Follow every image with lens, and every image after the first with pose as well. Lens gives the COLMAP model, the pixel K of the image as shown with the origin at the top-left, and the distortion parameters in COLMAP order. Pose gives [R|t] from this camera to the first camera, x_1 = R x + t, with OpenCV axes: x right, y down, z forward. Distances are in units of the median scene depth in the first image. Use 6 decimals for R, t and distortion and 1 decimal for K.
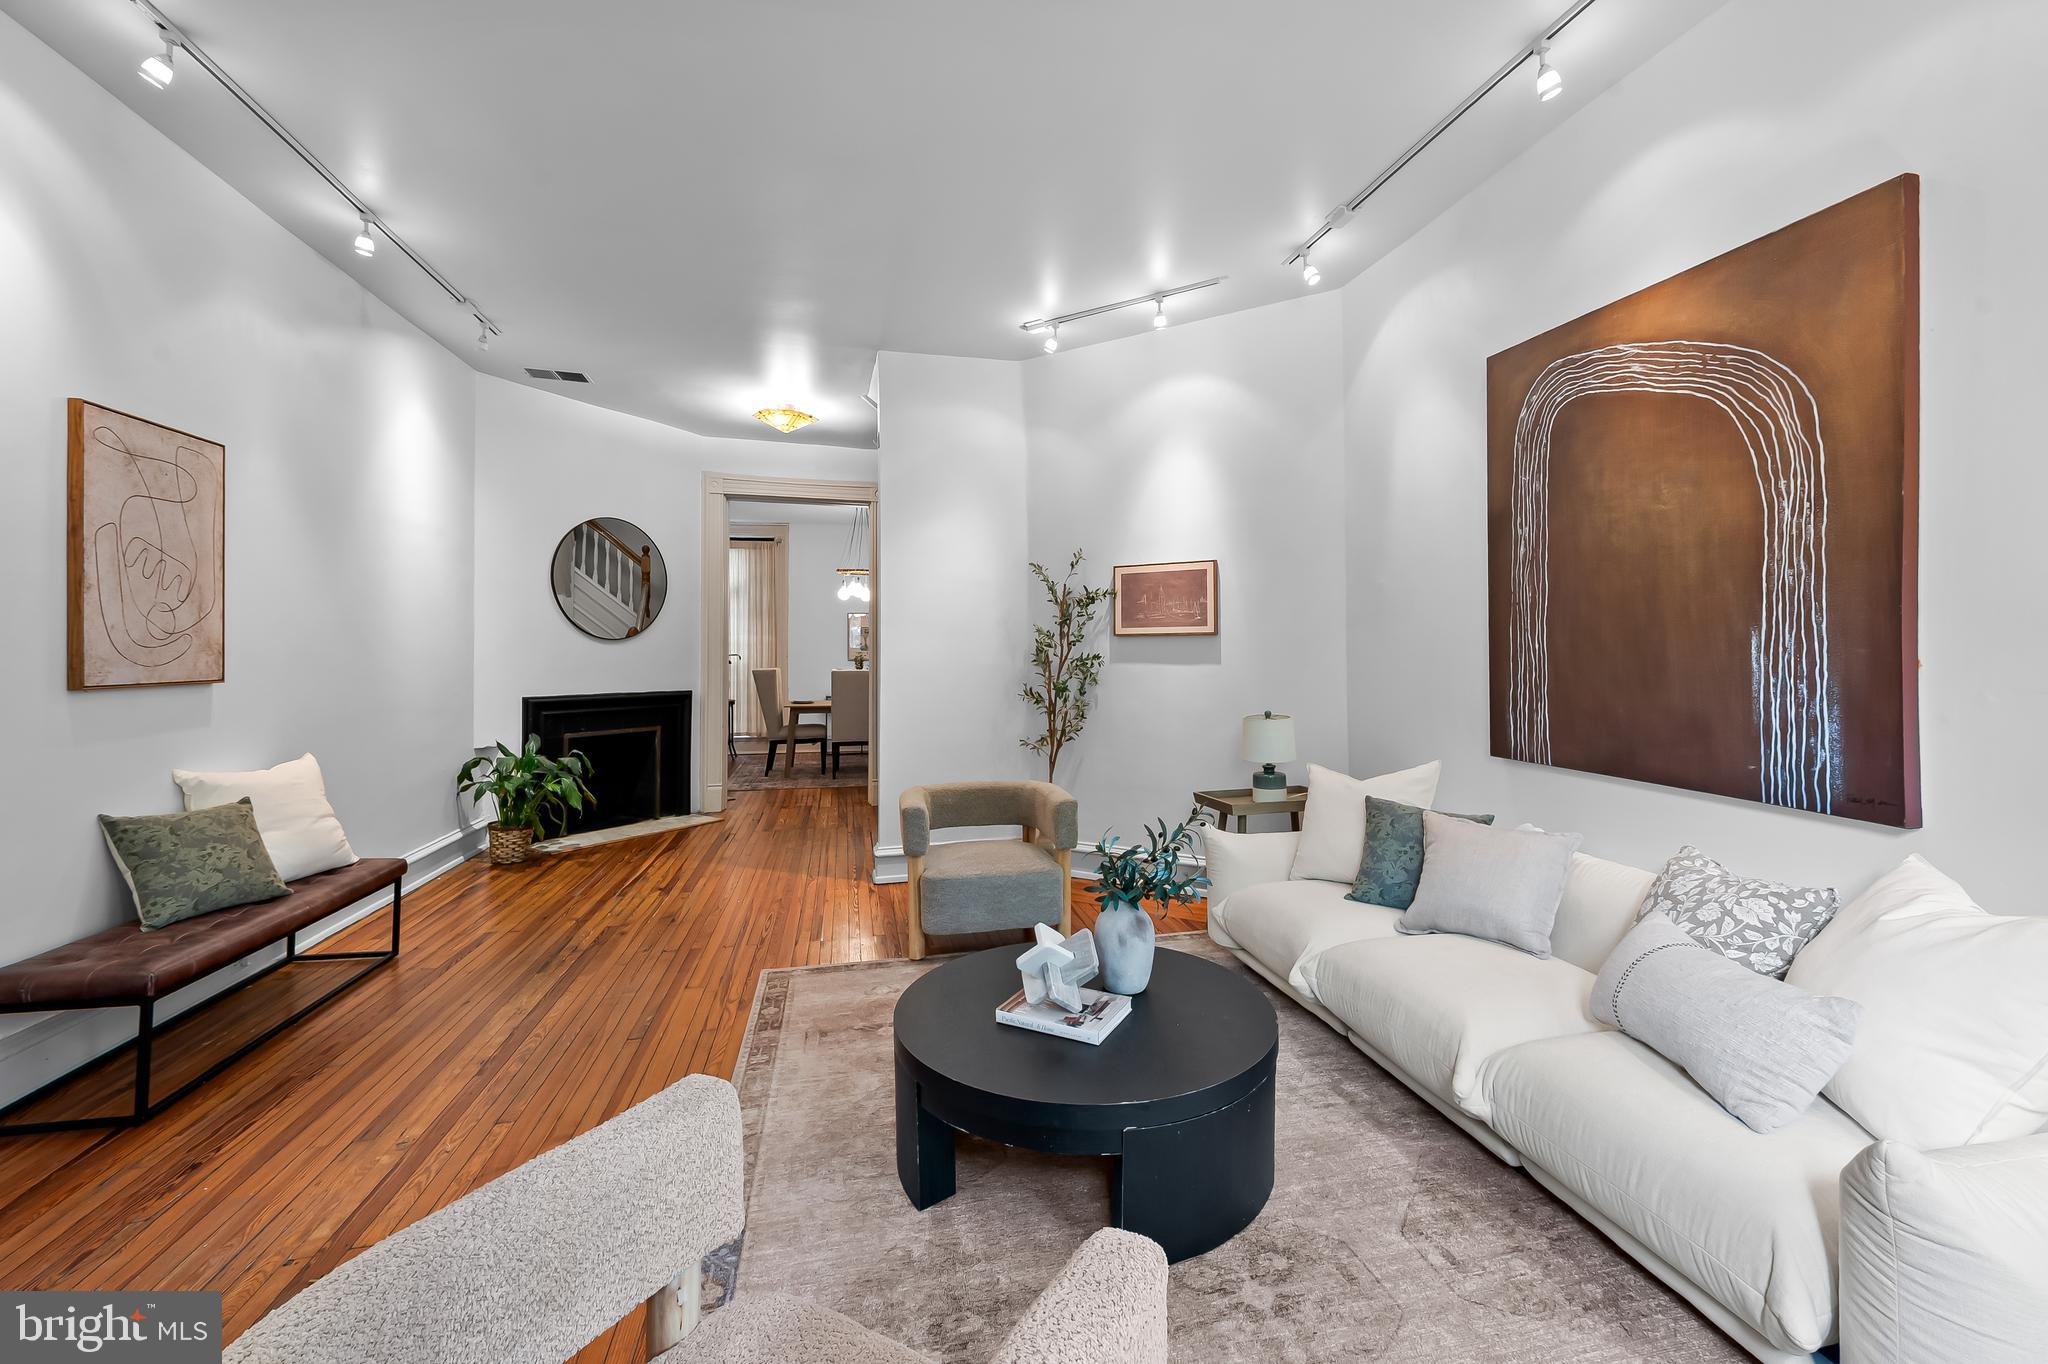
lens RADIAL K [[819.5, 0, 1022.9], [0, 819.5, 653.3], [0, 0, 1]] dist [0.009624, -0.000157]
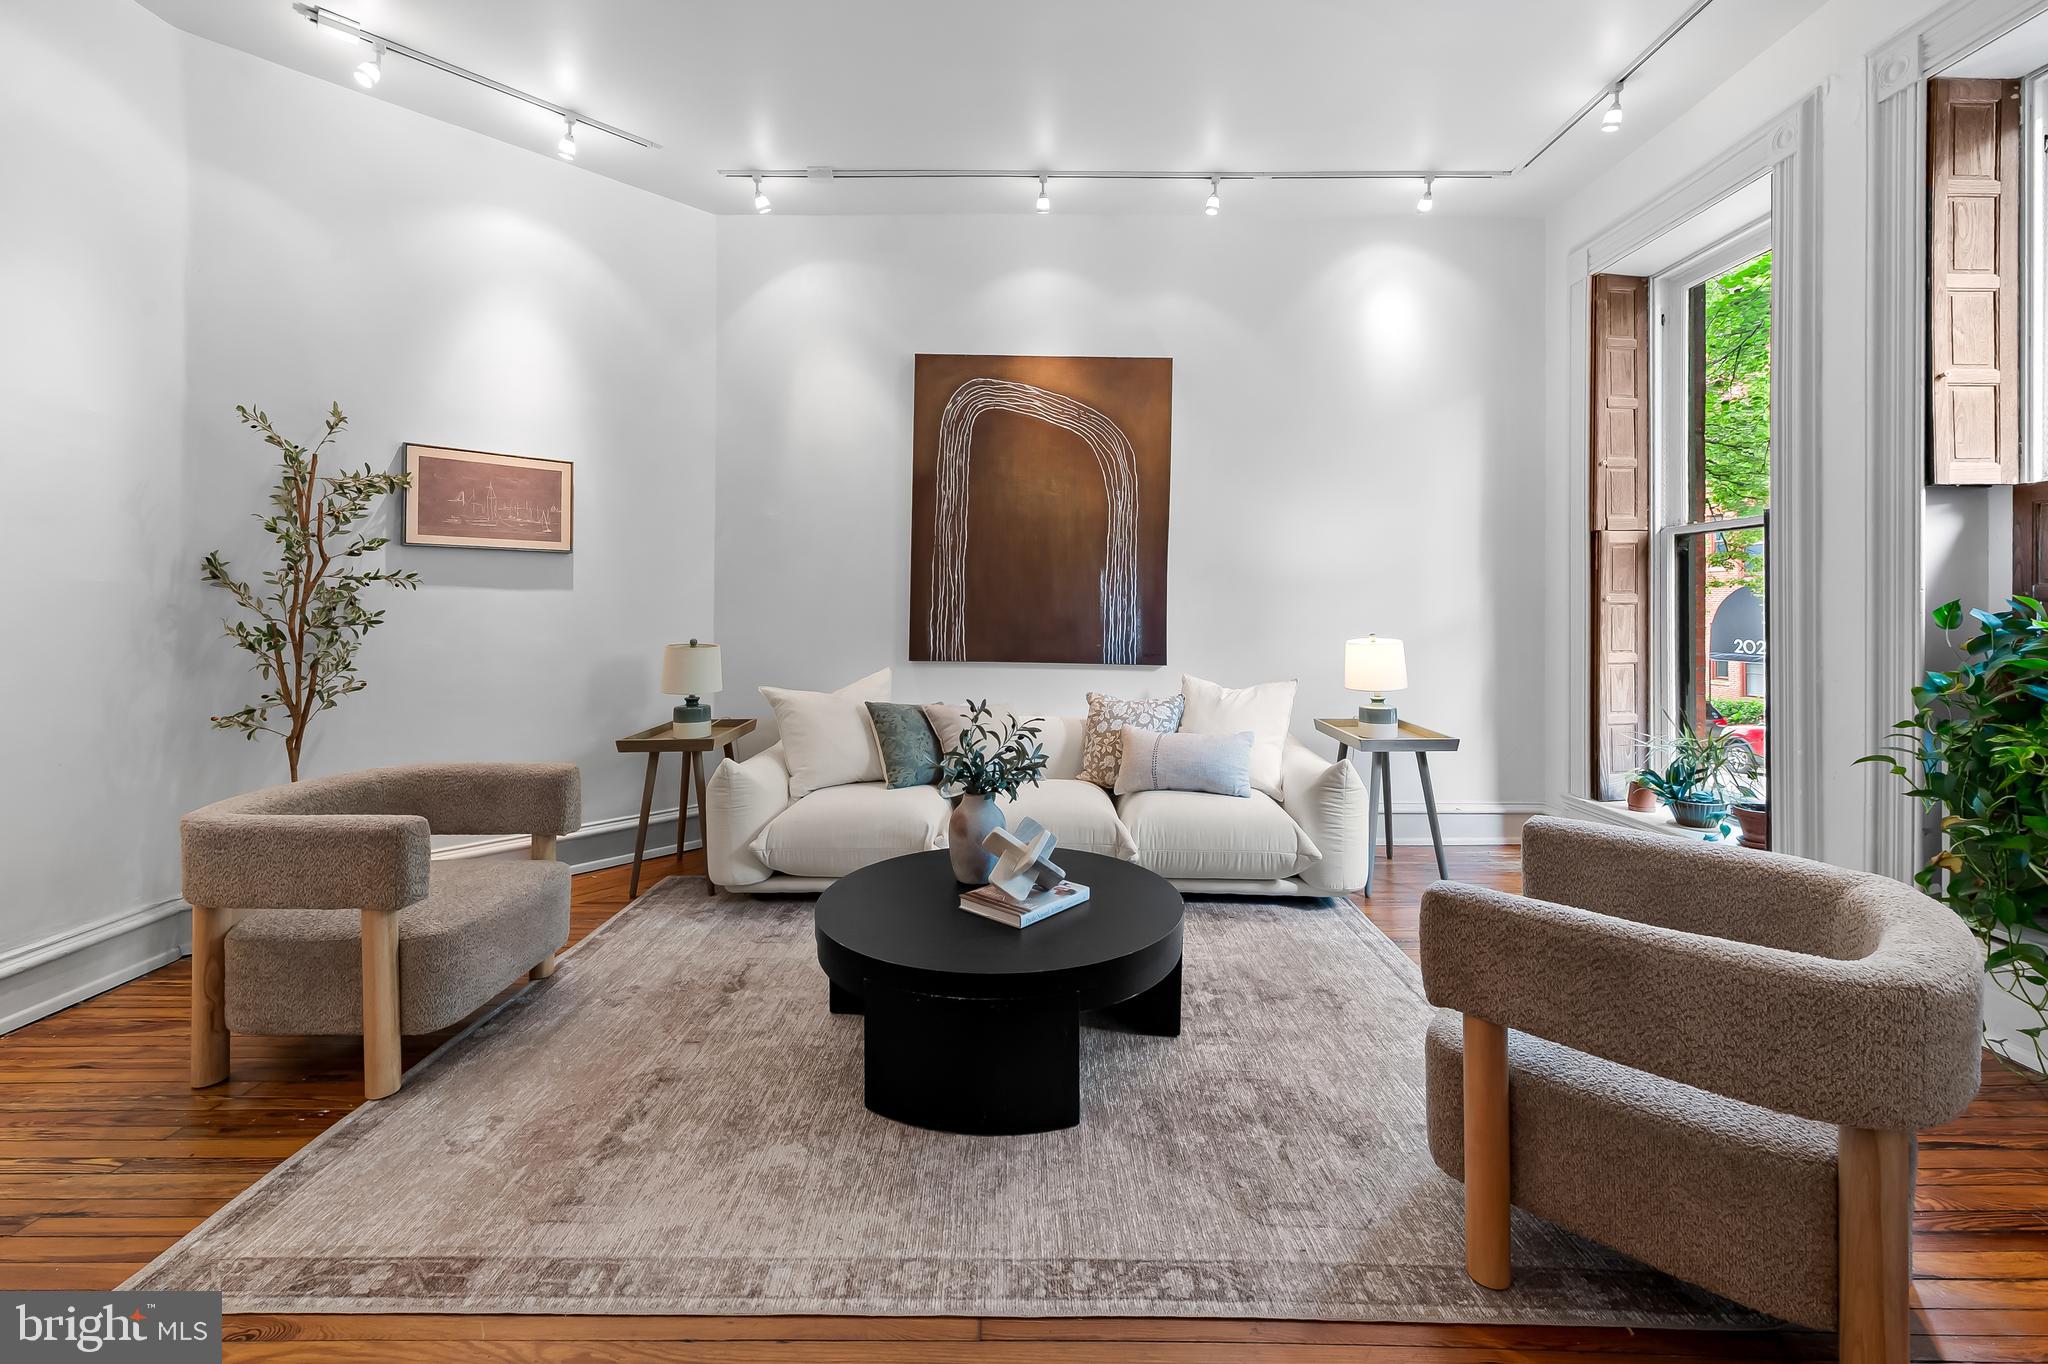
lens RADIAL K [[871.1, 0, 993.1], [0, 871.1, 609.8], [0, 0, 1]] dist [0.010080, -0.000037]
pose [[0.239777, 0.004507, 0.970818, -0.788881], [-0.007636, 0.999967, -0.002756, 0.050941], [-0.970798, -0.006752, 0.239803, 0.583757]]
